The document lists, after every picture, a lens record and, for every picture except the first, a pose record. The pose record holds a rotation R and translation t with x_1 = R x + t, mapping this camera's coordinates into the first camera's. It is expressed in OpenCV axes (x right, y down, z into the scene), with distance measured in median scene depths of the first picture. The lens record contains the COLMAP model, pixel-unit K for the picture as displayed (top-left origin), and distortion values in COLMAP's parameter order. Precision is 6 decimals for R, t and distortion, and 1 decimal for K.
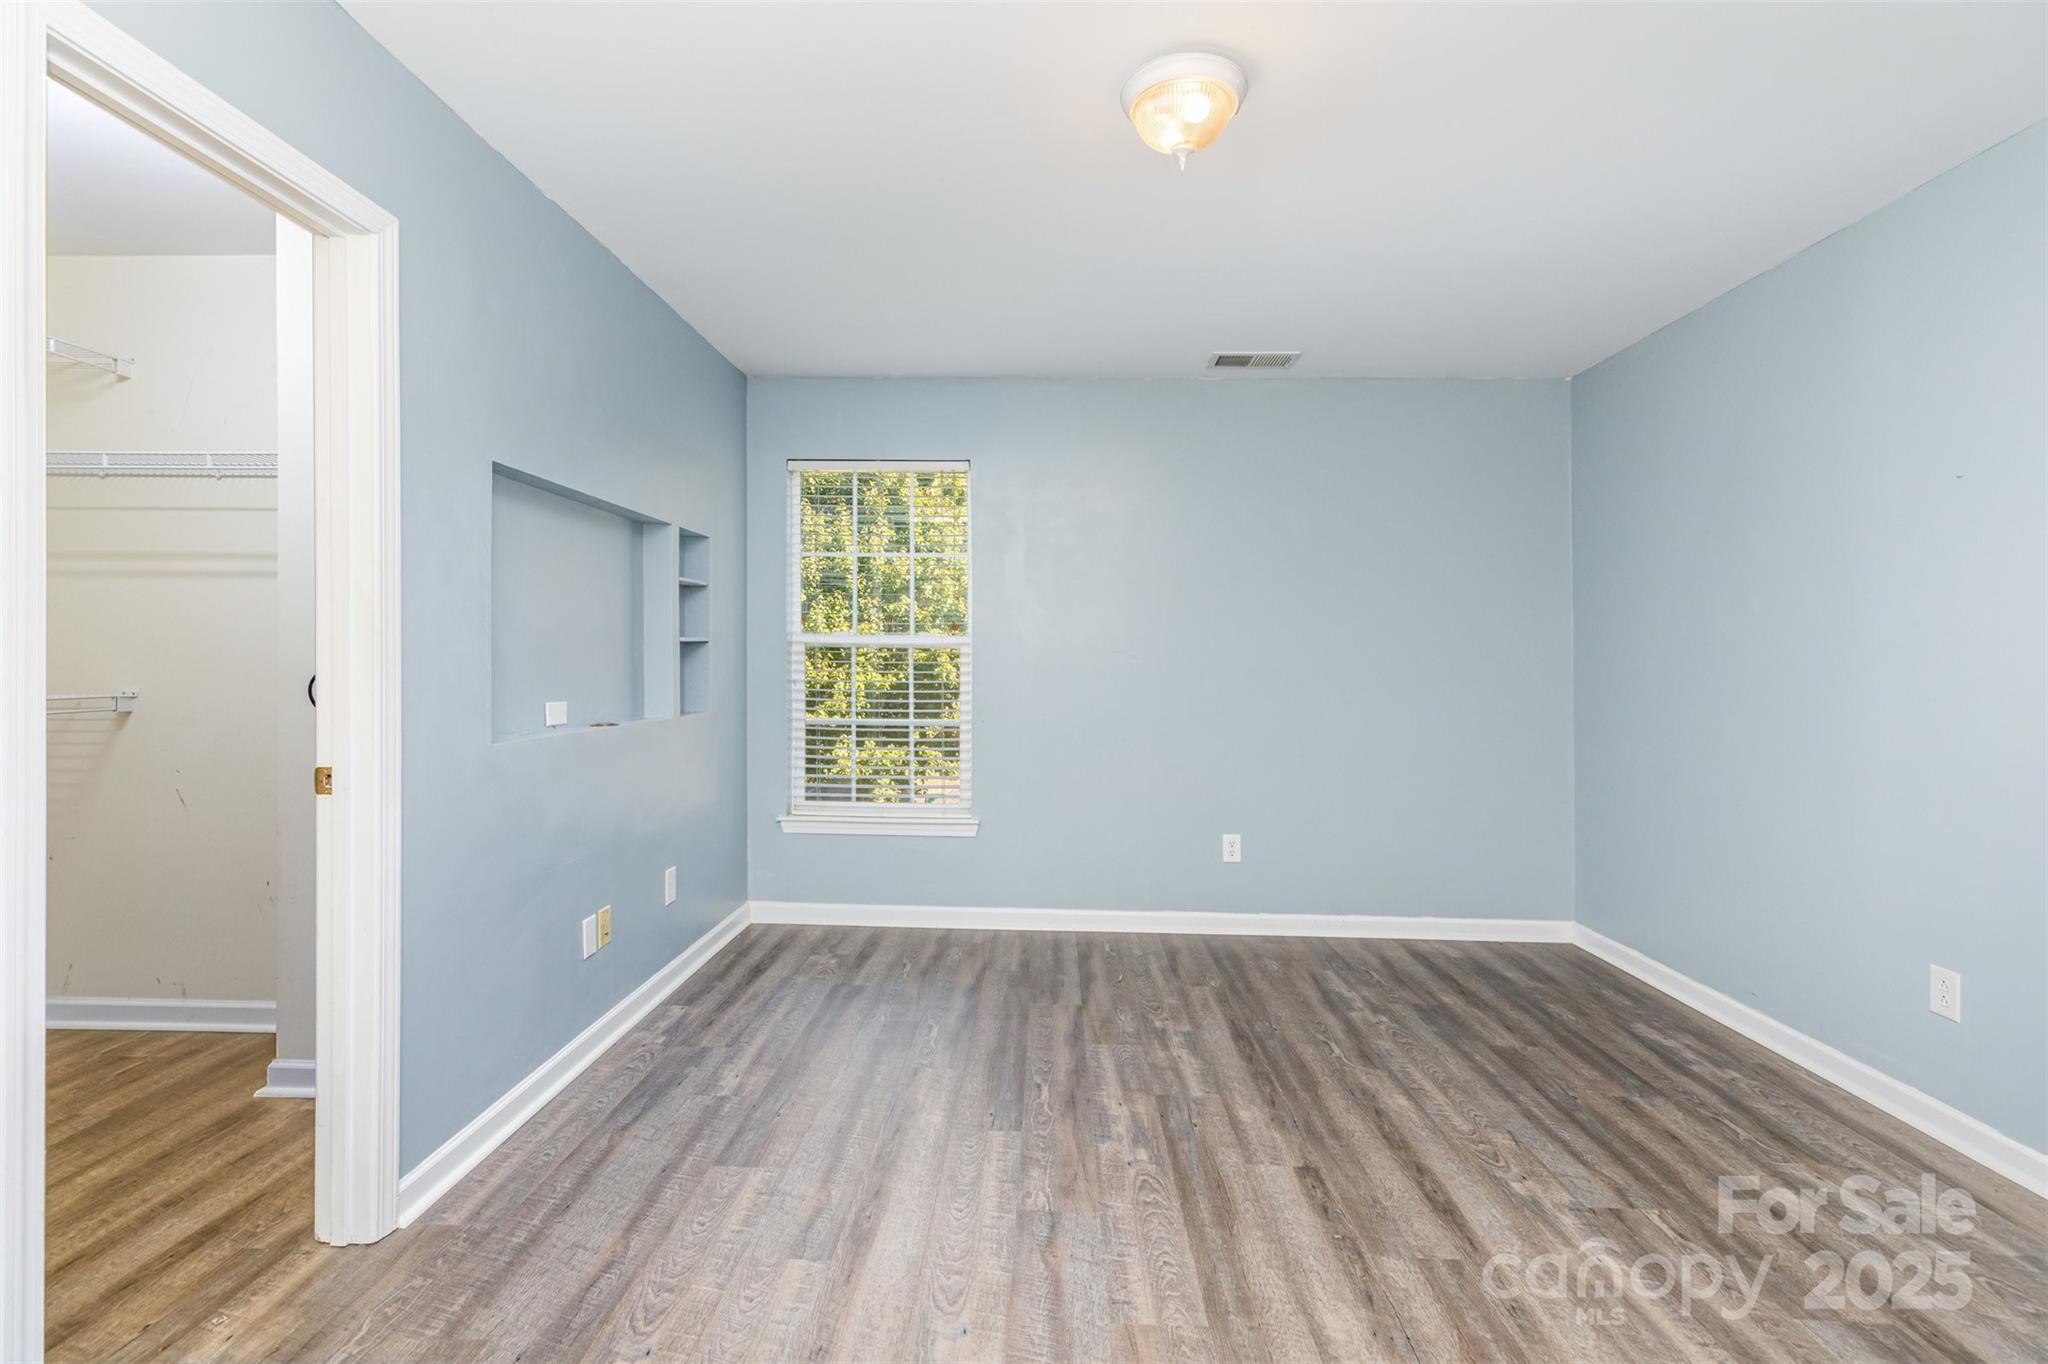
lens RADIAL K [[932.9, 0, 1019.6], [0, 932.9, 656.5], [0, 0, 1]] dist [0.013101, -0.000120]
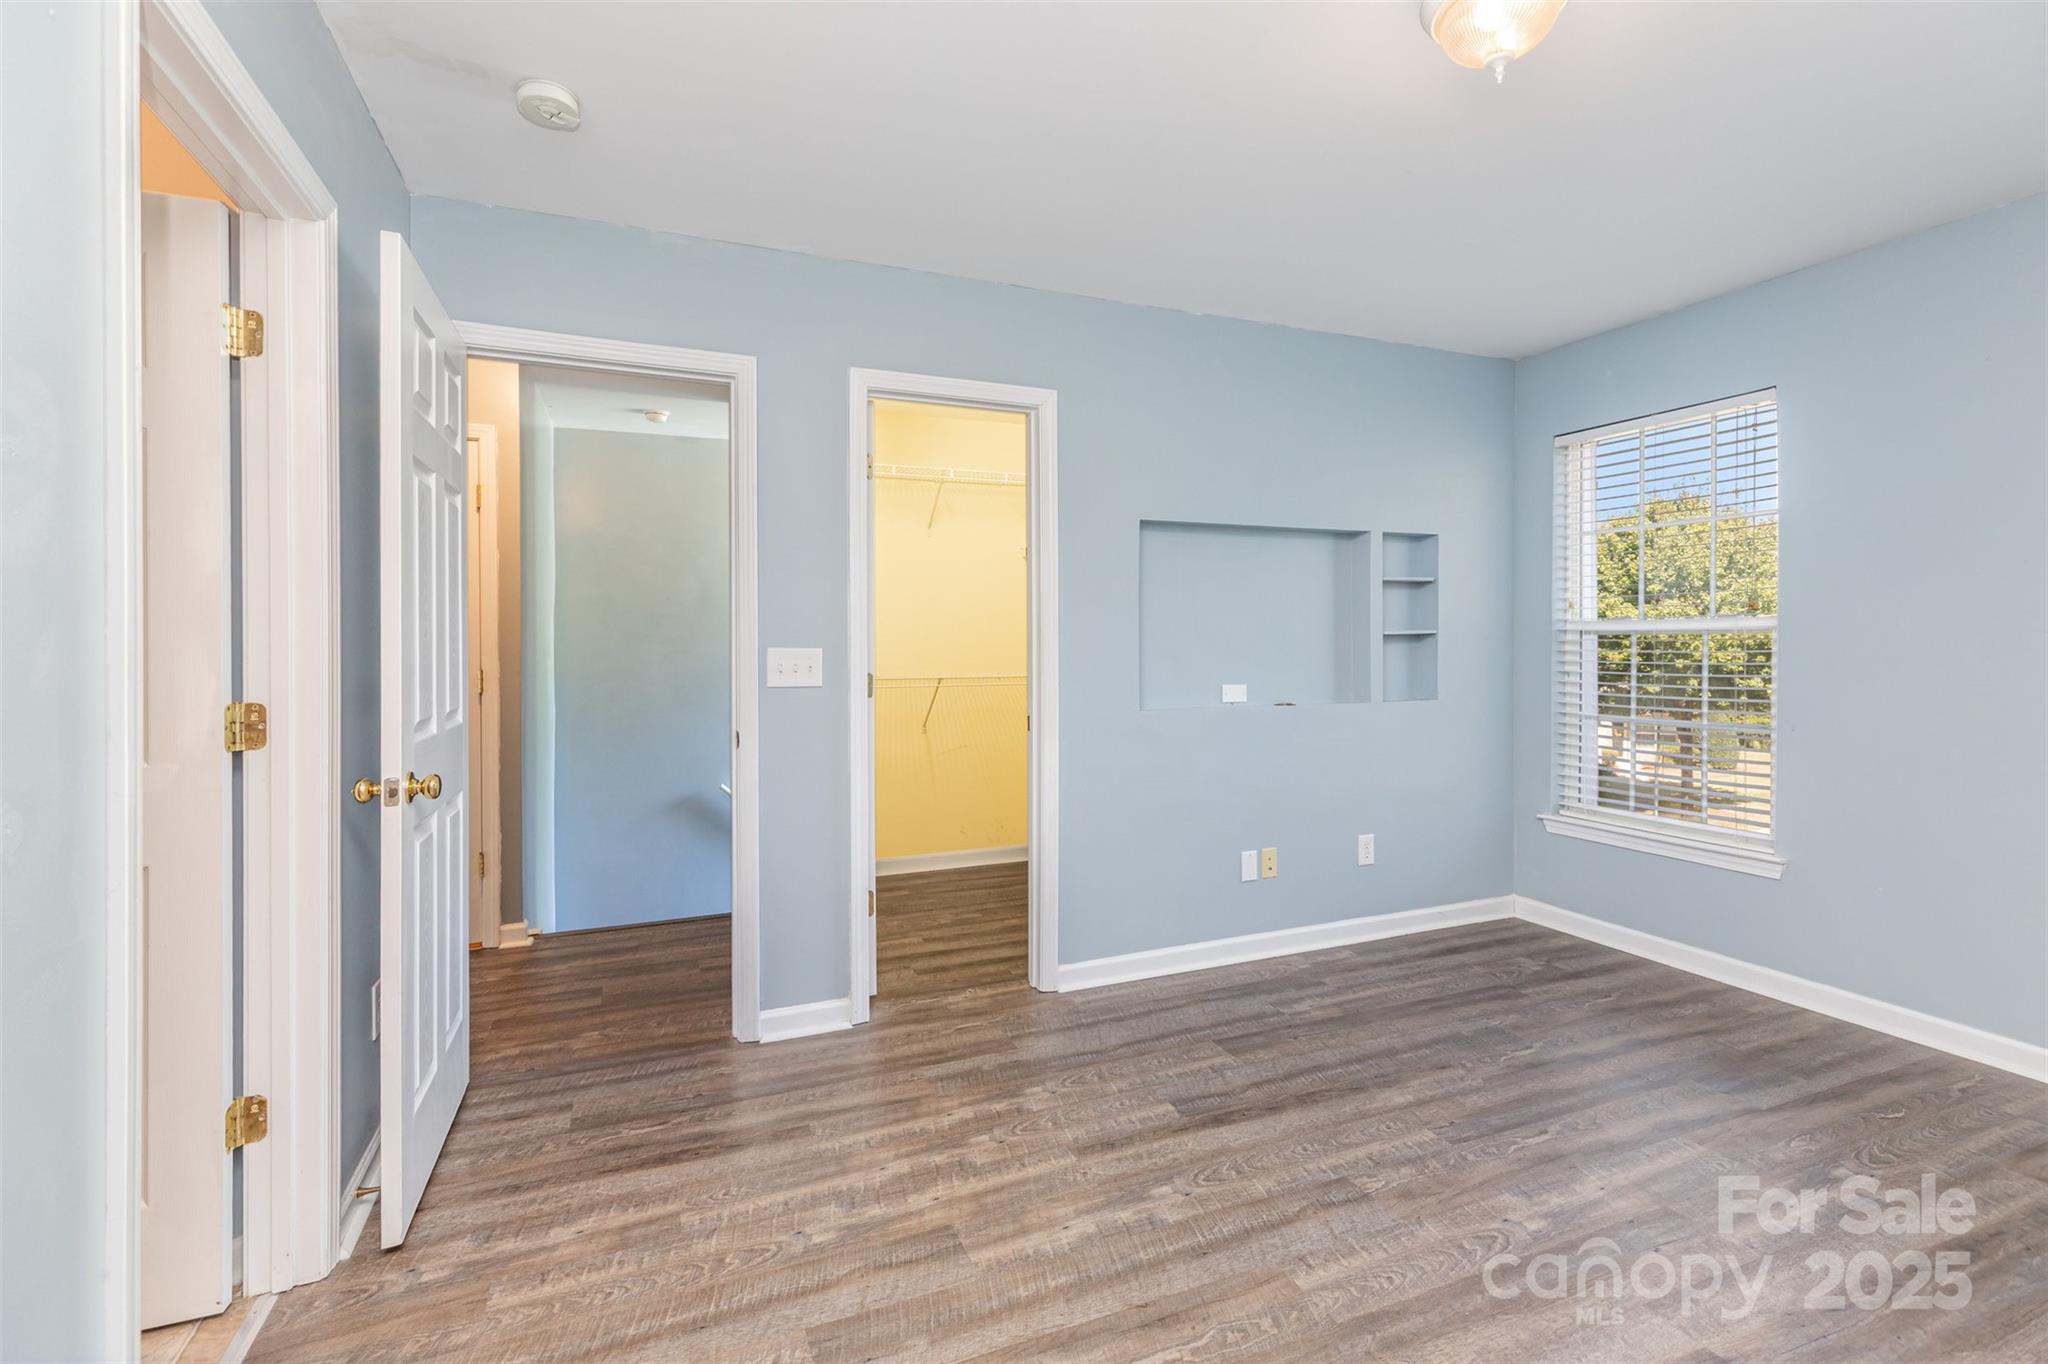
lens RADIAL K [[932.9, 0, 1019.6], [0, 932.9, 656.5], [0, 0, 1]] dist [0.013101, -0.000120]
pose [[0.421014, -0.000322, -0.907054, 0.531383], [0.010953, 0.999929, 0.004729, 0.000308], [0.906988, -0.011926, 0.420987, 0.157298]]
